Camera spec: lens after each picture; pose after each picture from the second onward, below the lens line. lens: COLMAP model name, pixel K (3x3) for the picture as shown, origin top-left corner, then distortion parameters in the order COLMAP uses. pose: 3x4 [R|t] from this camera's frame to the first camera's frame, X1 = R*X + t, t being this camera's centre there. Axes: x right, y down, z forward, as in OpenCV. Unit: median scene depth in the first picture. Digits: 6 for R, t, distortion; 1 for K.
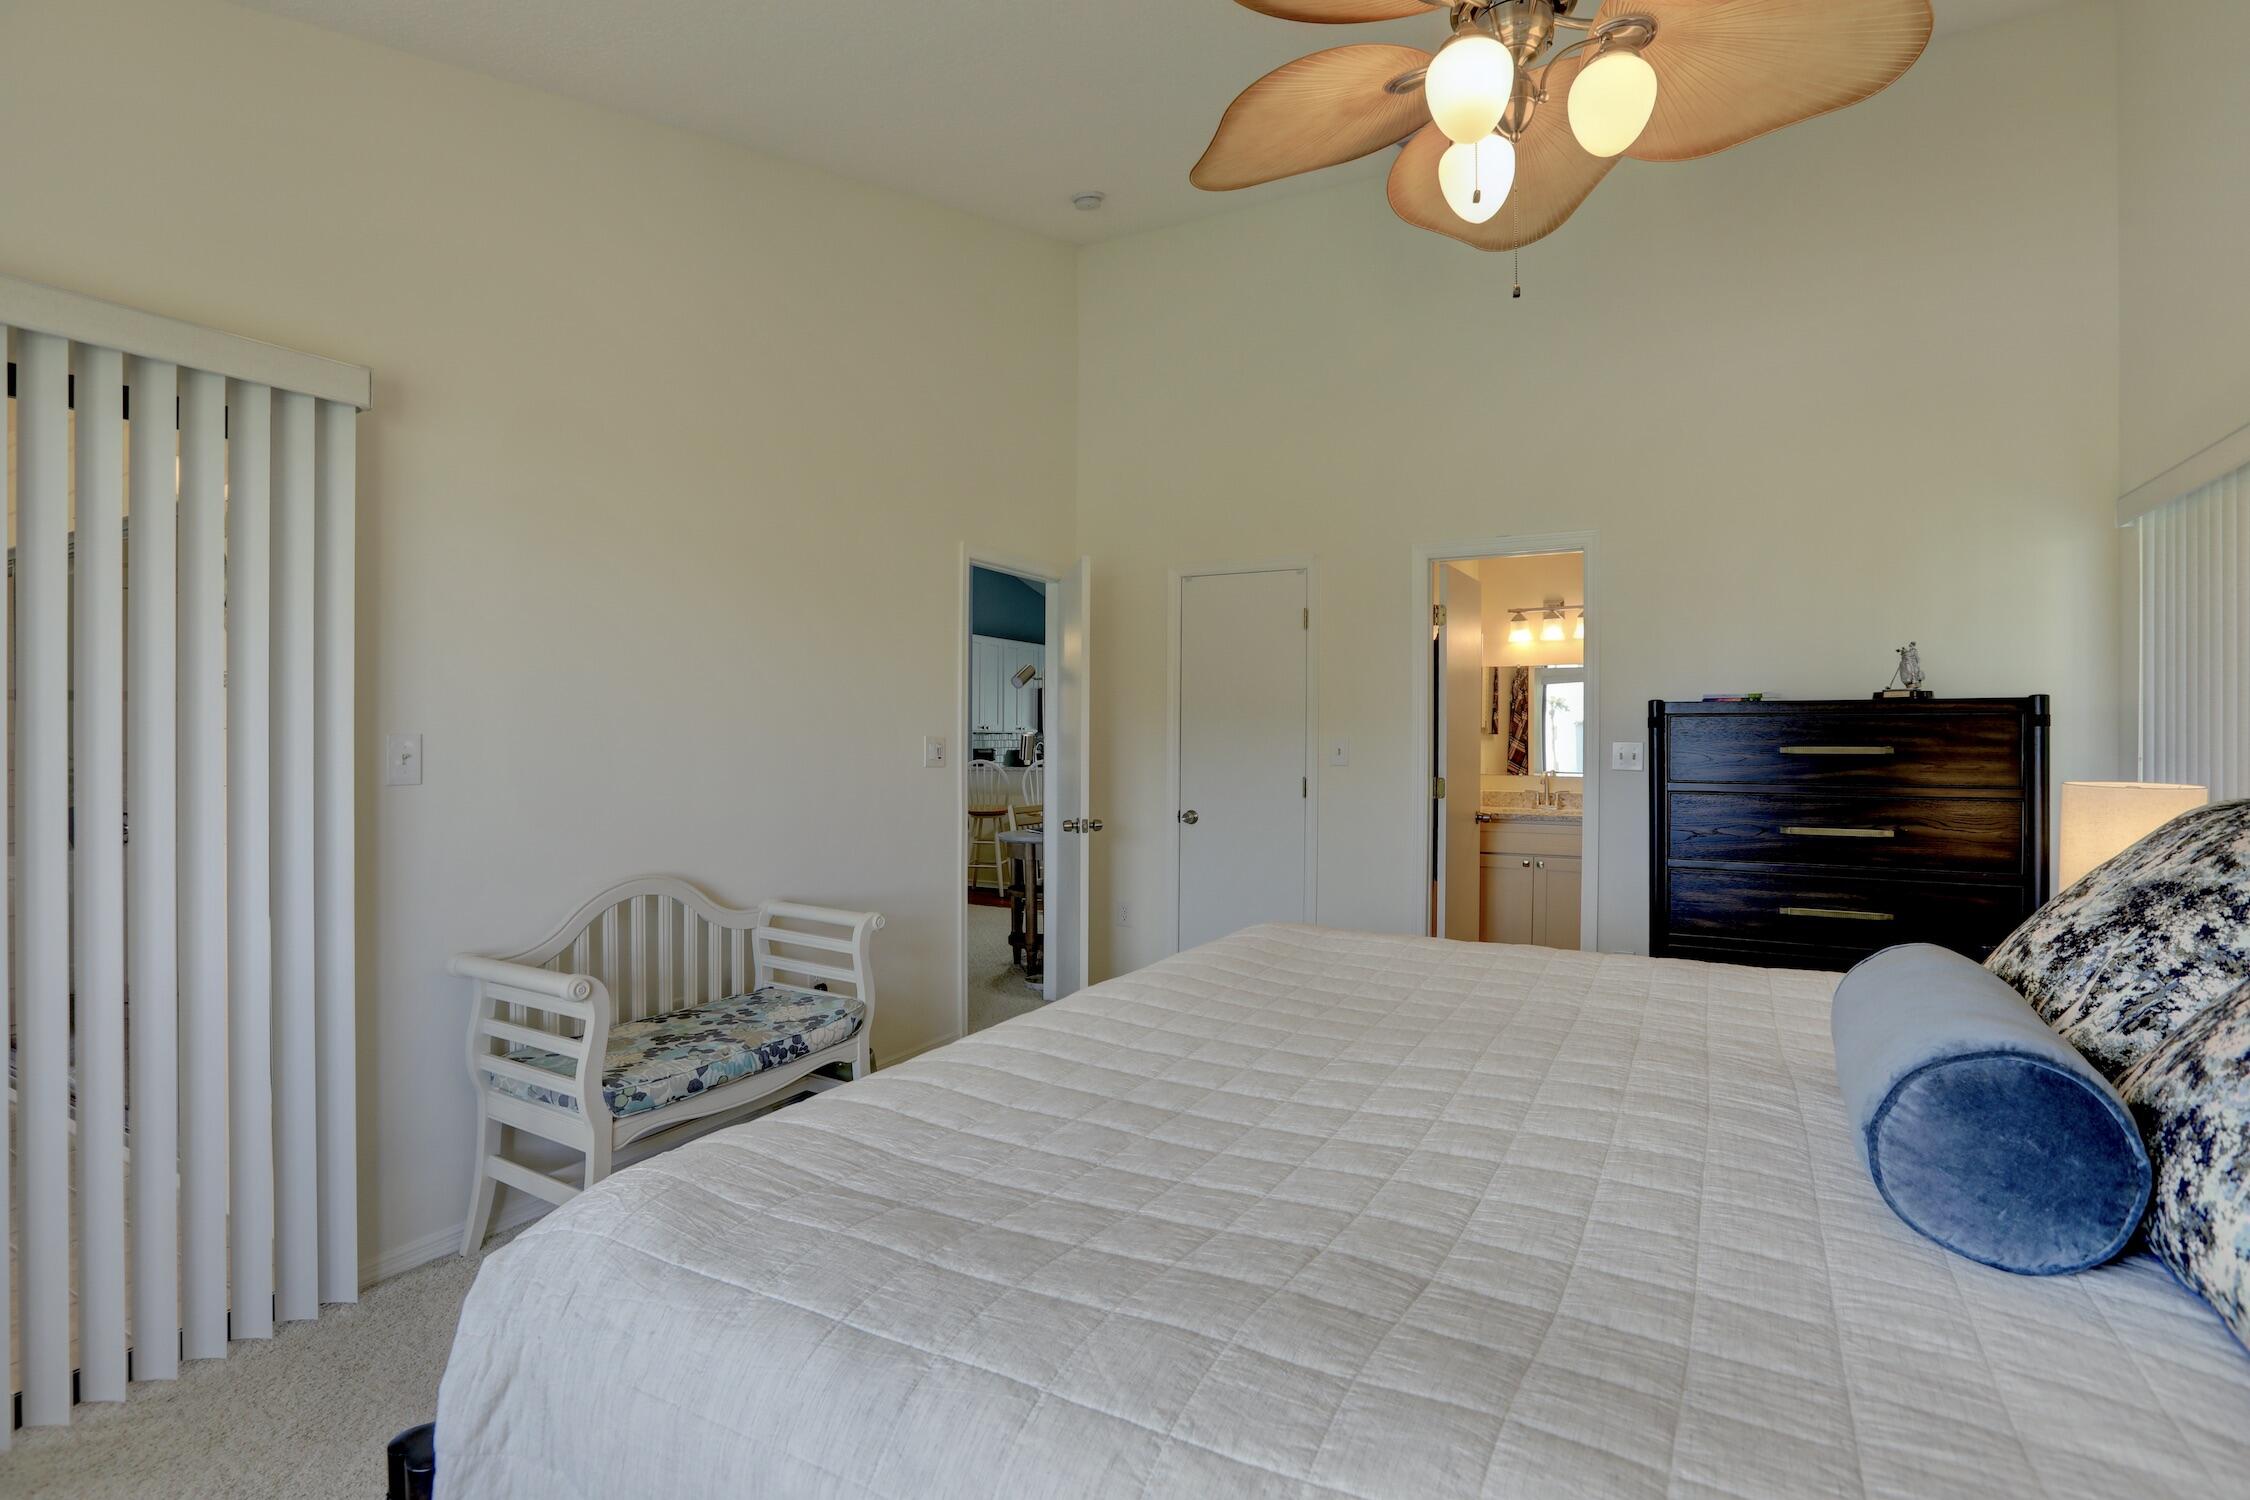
lens RADIAL K [[1016.6, 0, 1117.8], [0, 1016.6, 751.2], [0, 0, 1]] dist [0.004015, 0.000429]
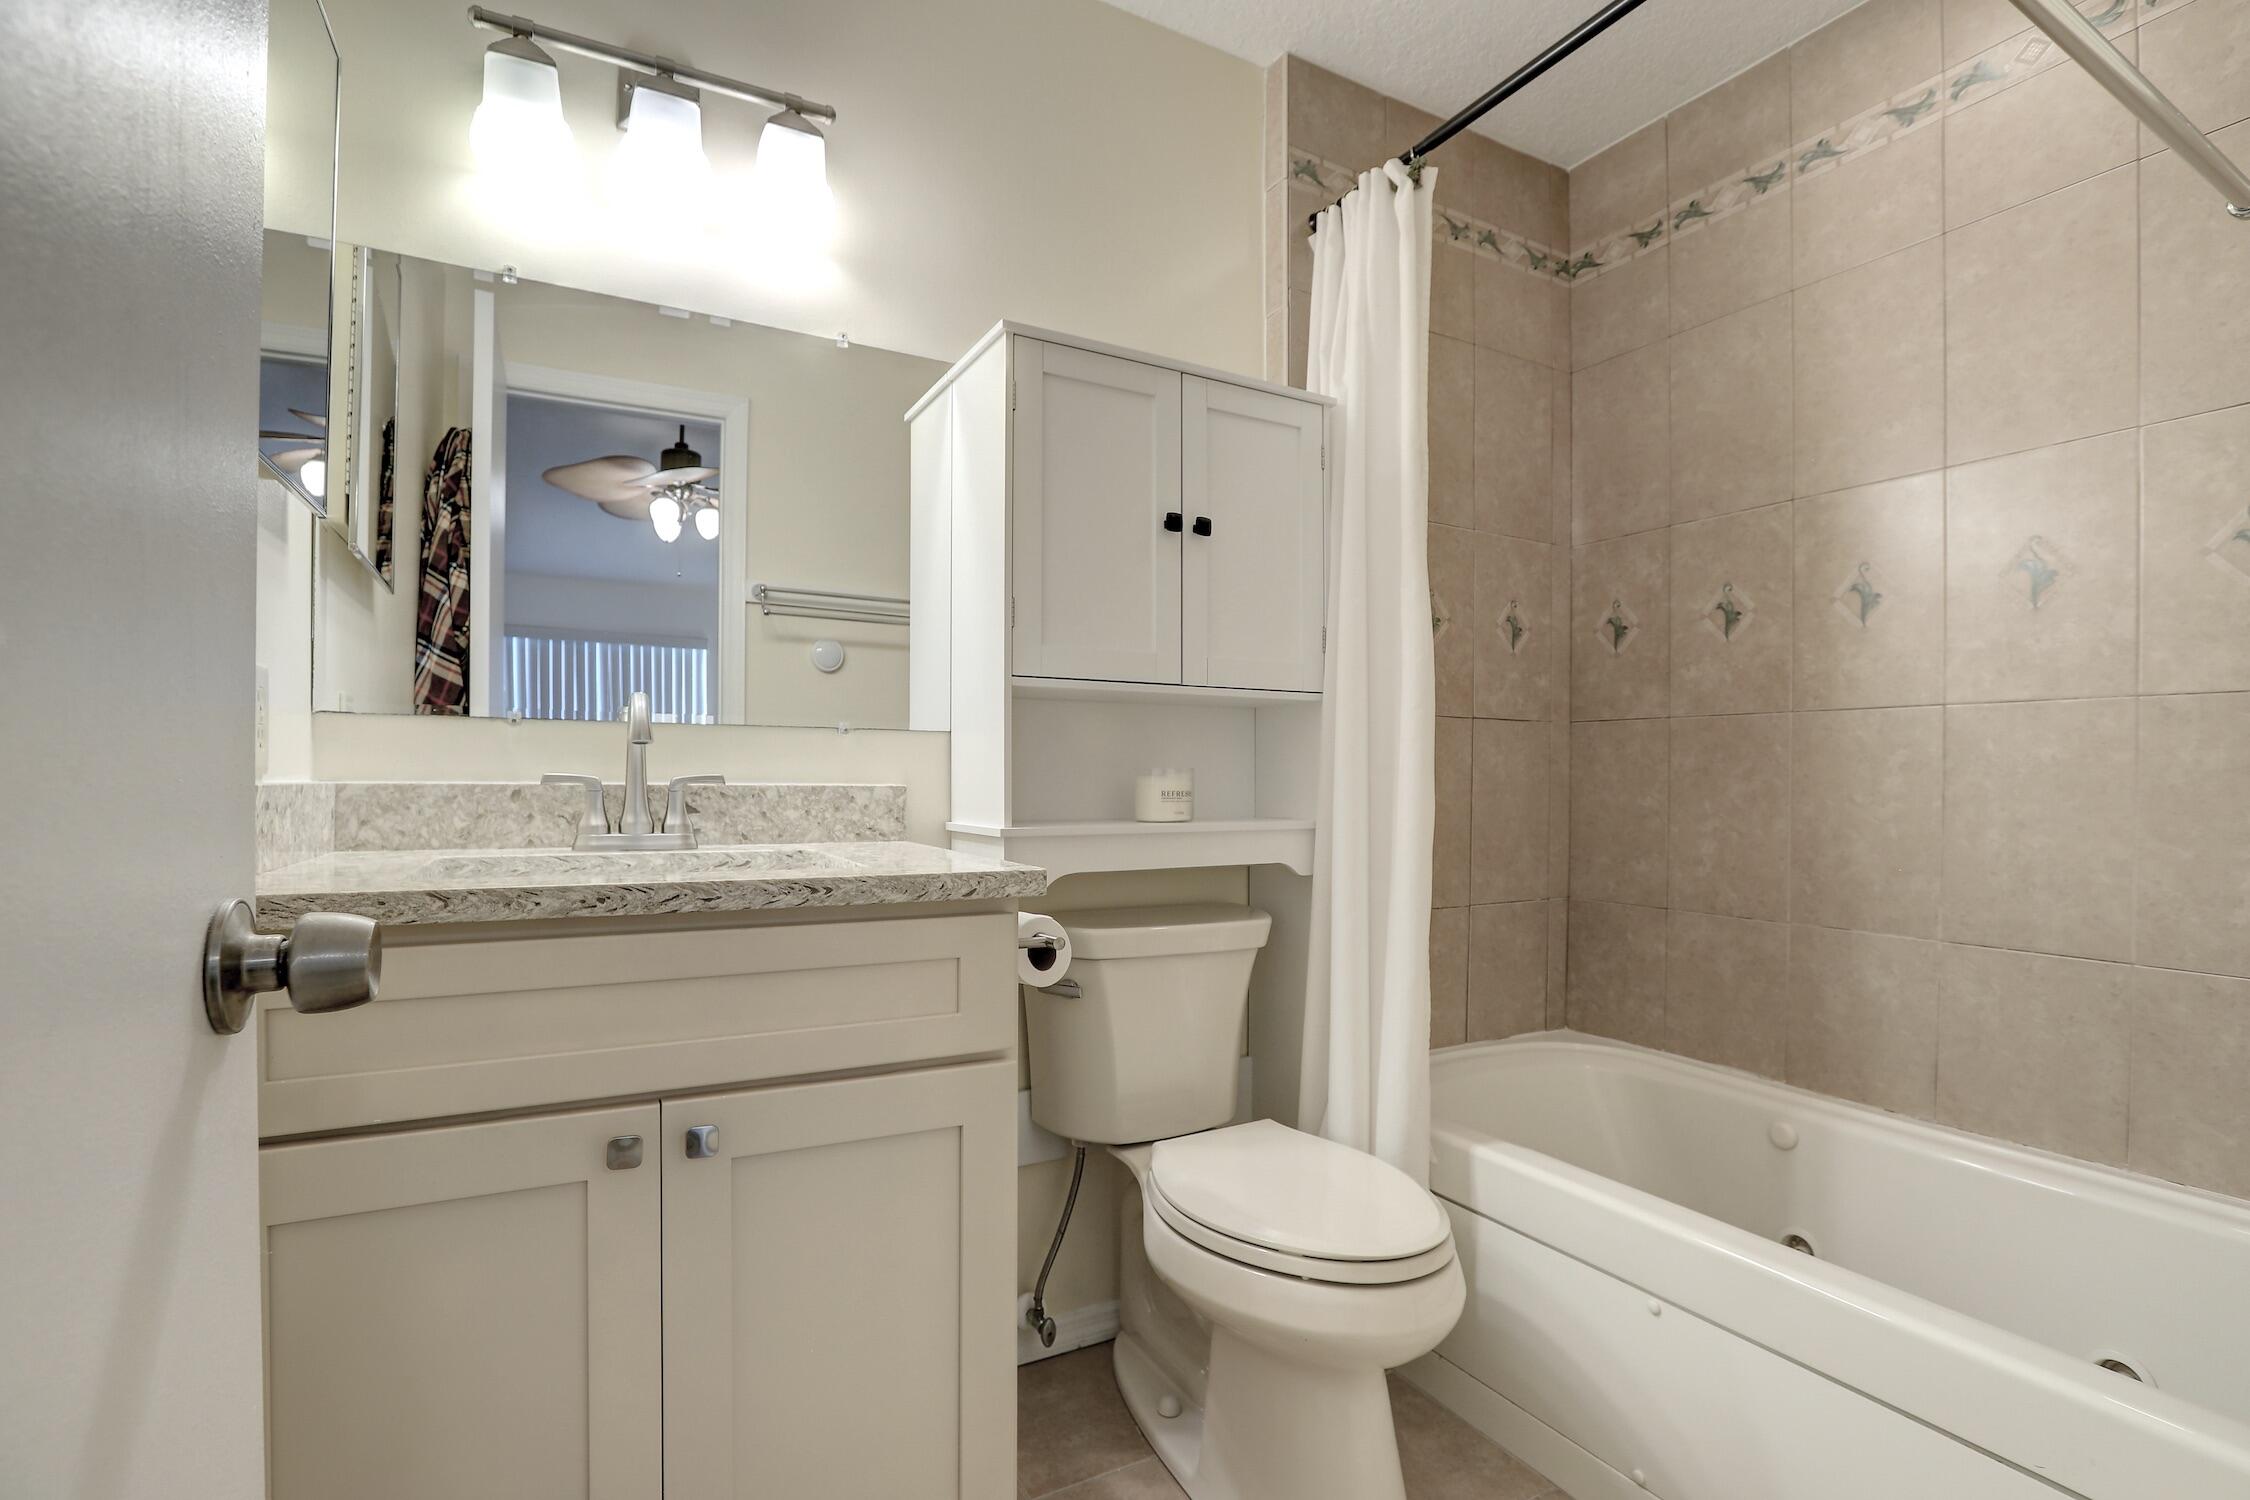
lens RADIAL K [[1021.0, 0, 1137.9], [0, 1021.0, 751.5], [0, 0, 1]] dist [-0.058188, 0.018878]
pose [[0.520975, 0.009436, 0.853520, 0.240079], [-0.005178, 0.999955, -0.007894, 0.035460], [-0.853556, -0.000307, 0.521001, 0.664206]]
